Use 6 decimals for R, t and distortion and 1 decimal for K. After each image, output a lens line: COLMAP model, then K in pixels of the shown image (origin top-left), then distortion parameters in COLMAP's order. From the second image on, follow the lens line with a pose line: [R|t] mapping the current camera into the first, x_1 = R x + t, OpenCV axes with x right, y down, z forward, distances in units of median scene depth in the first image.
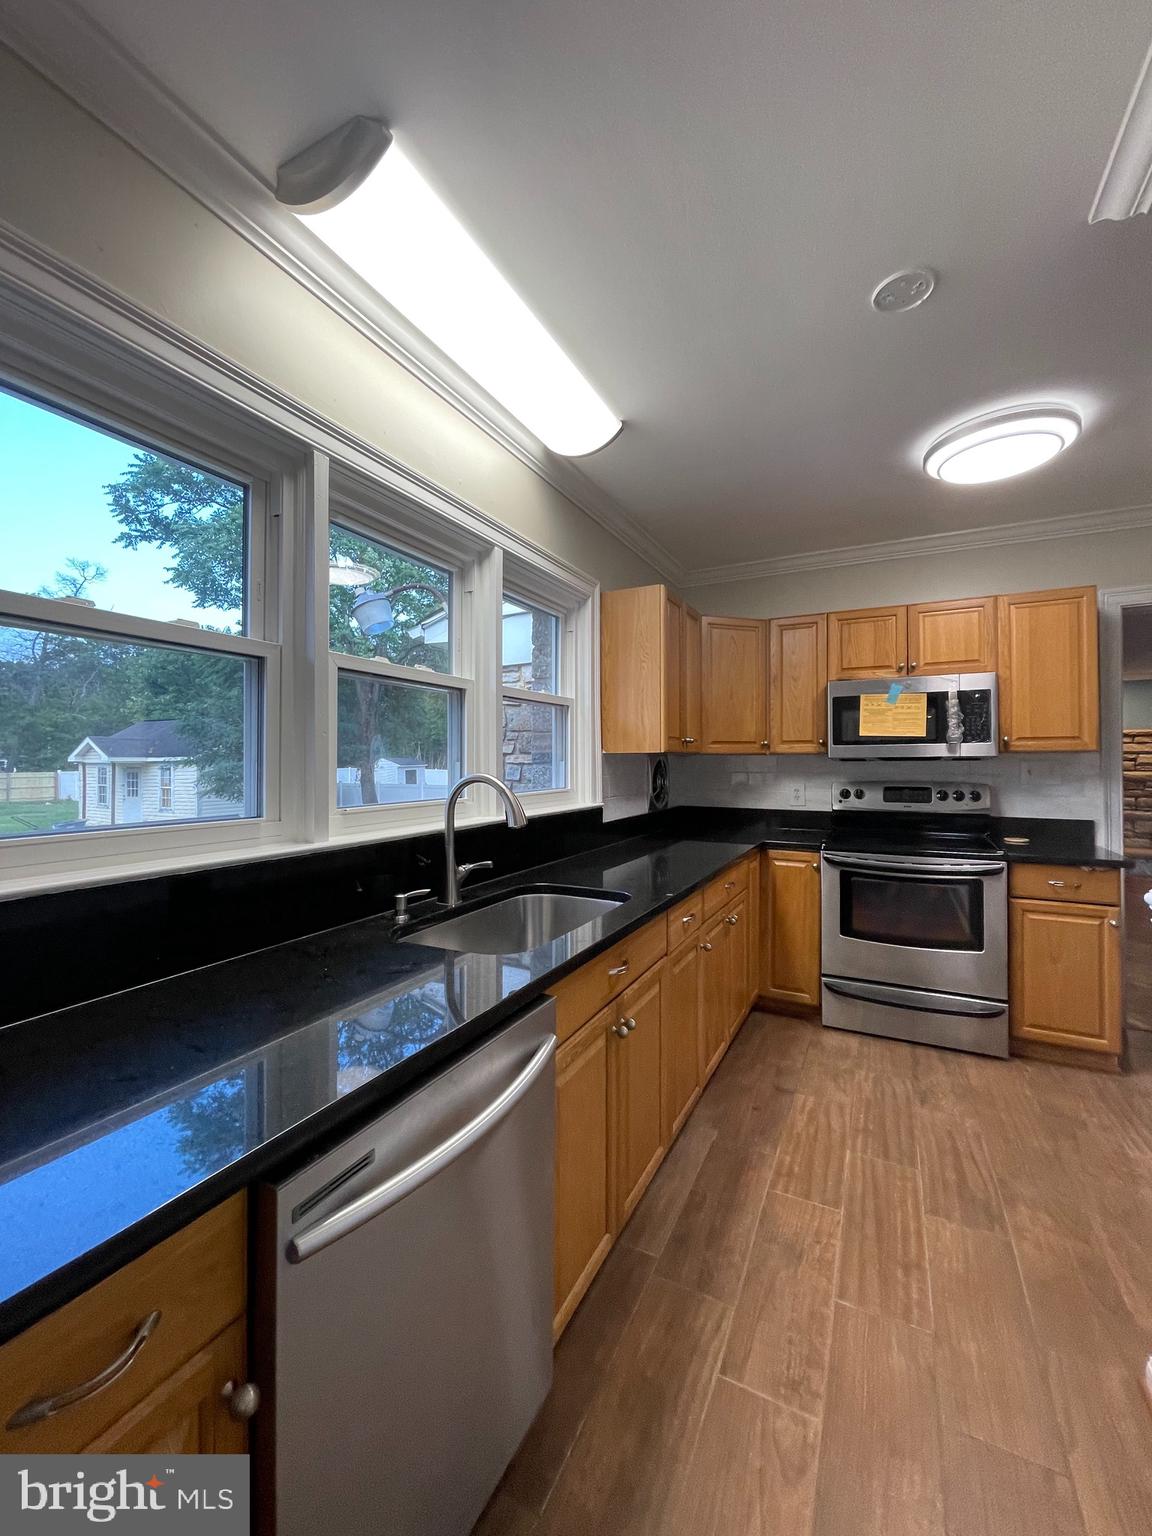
lens RADIAL K [[617.9, 0, 575.8], [0, 617.9, 761.4], [0, 0, 1]] dist [-0.001910, 0.000072]
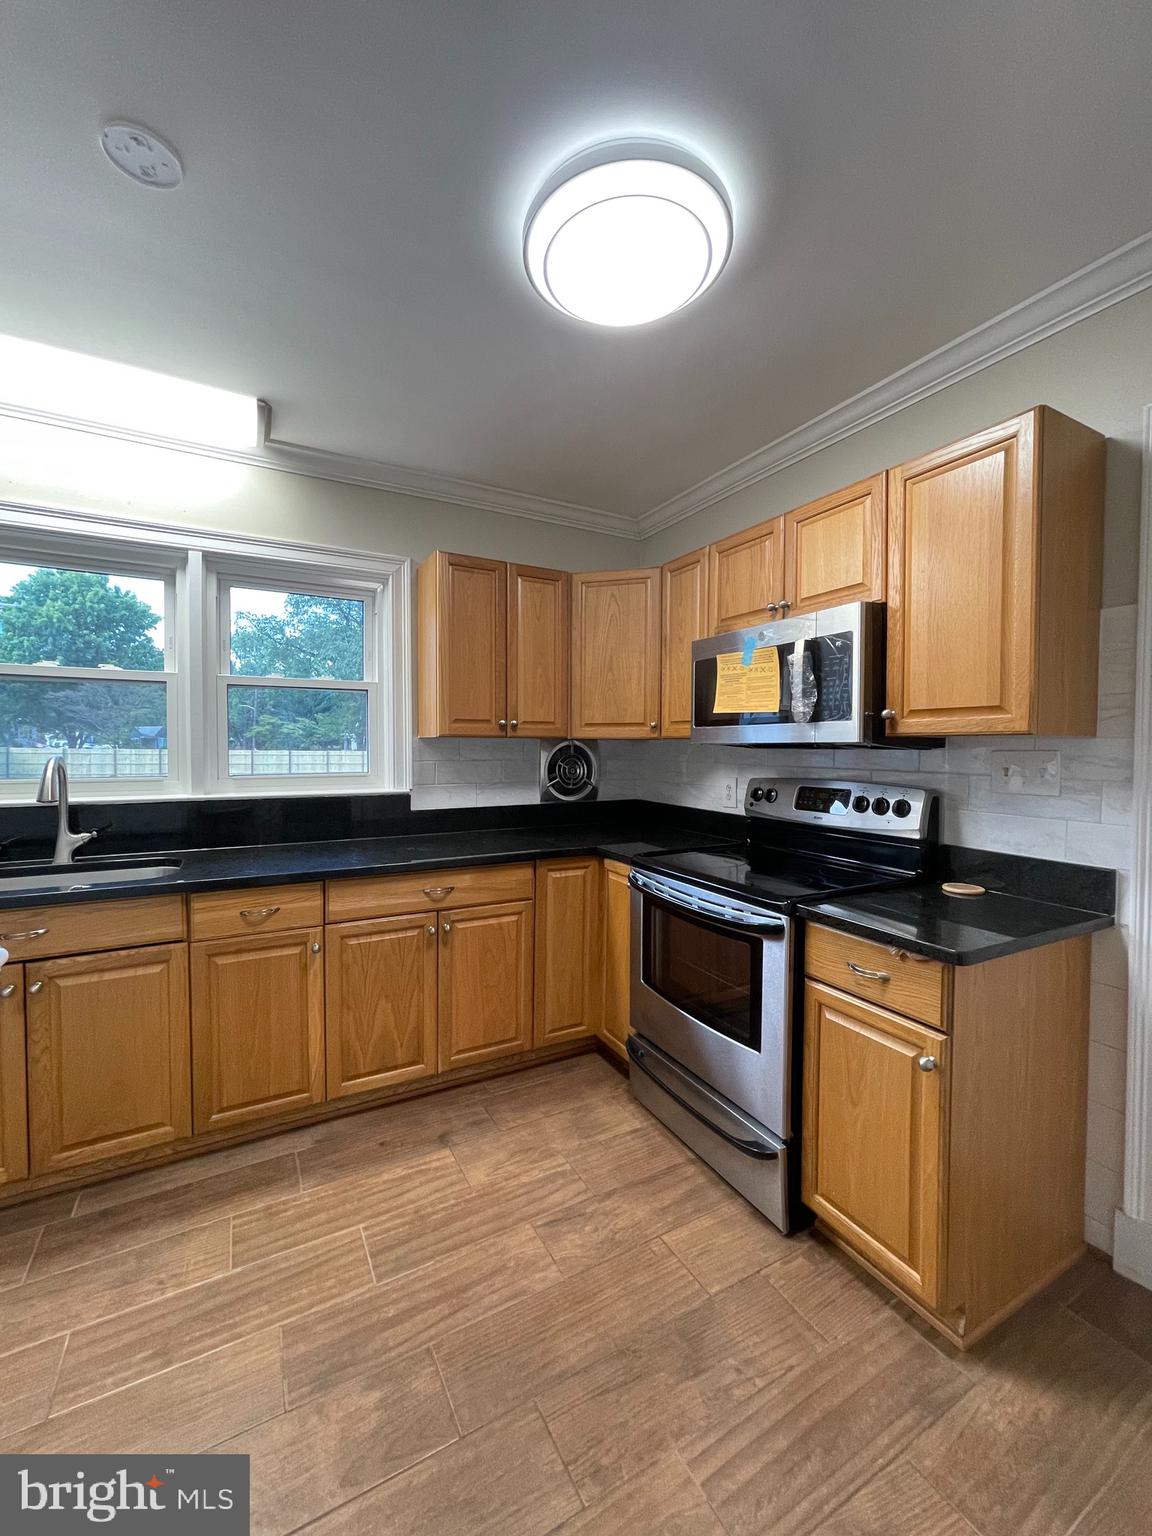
lens RADIAL K [[617.9, 0, 575.8], [0, 617.9, 761.4], [0, 0, 1]] dist [-0.001910, 0.000072]
pose [[0.827058, 0.021417, -0.561708, 0.857881], [-0.006061, 0.999556, 0.029187, -0.006854], [0.562083, -0.020735, 0.826821, 0.378842]]
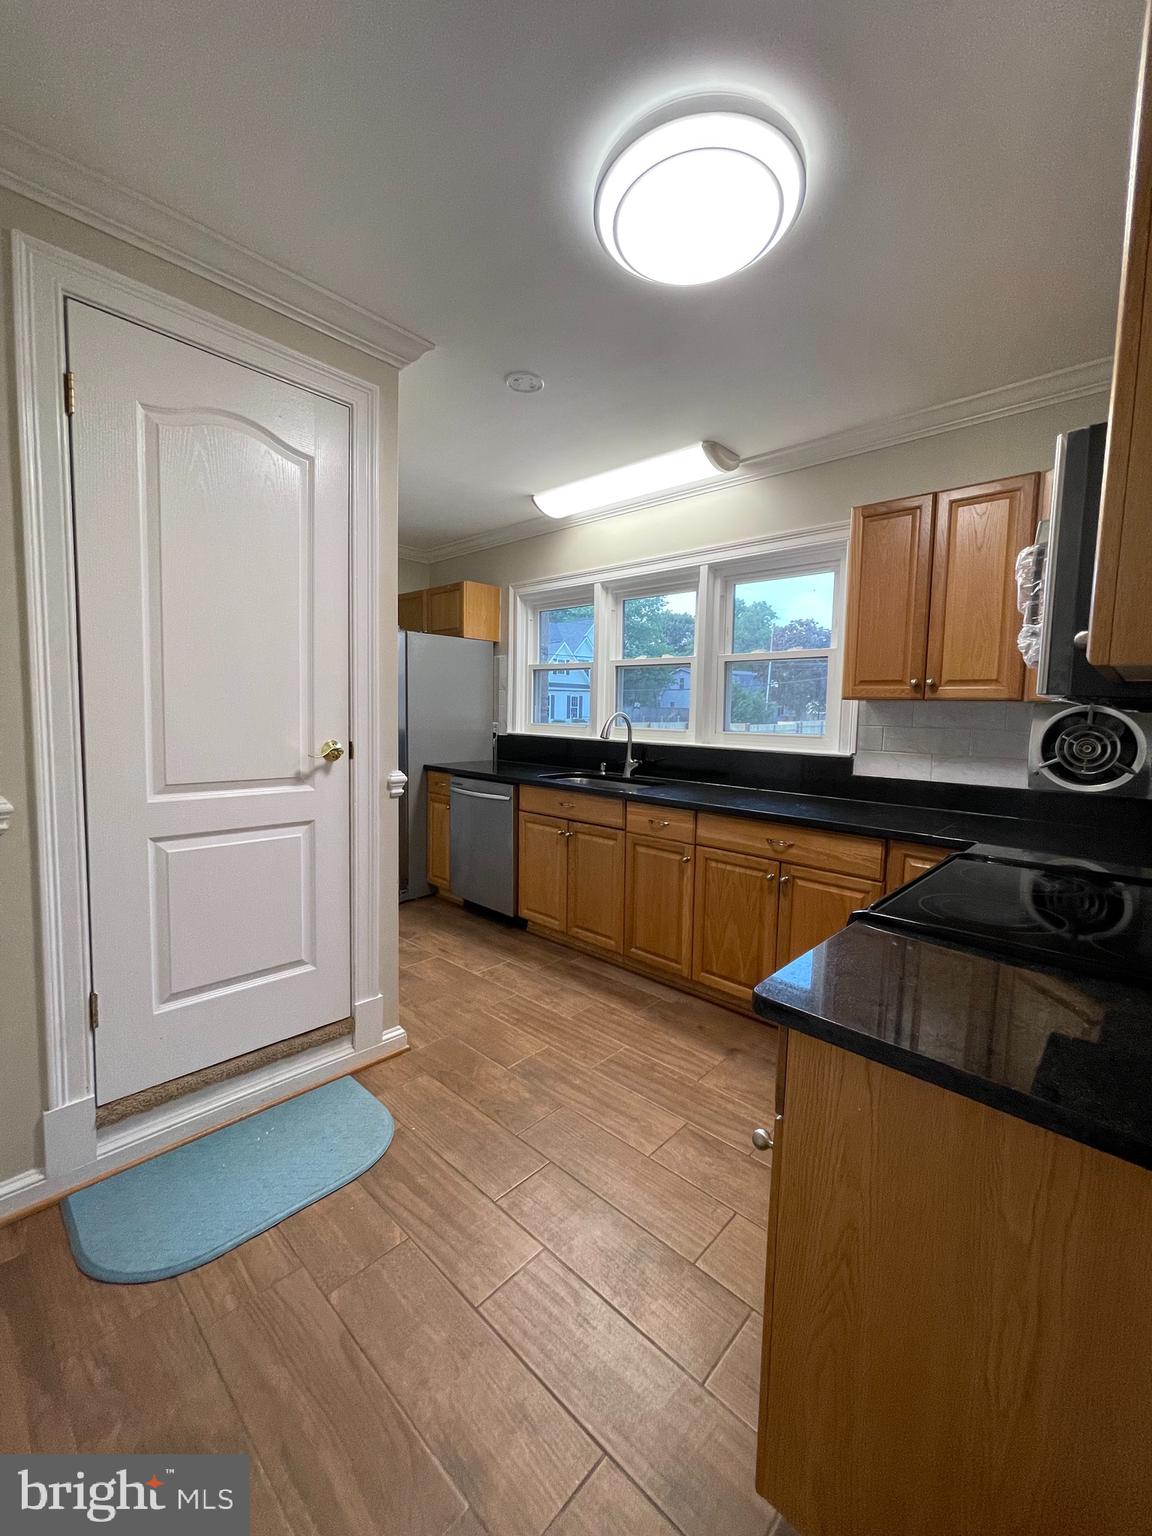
lens RADIAL K [[617.9, 0, 575.8], [0, 617.9, 761.4], [0, 0, 1]] dist [-0.001910, 0.000072]
pose [[-0.281266, 0.077613, -0.956486, 1.165549], [-0.020483, 0.996011, 0.086844, 0.004823], [0.959411, 0.044018, -0.278555, 0.920758]]
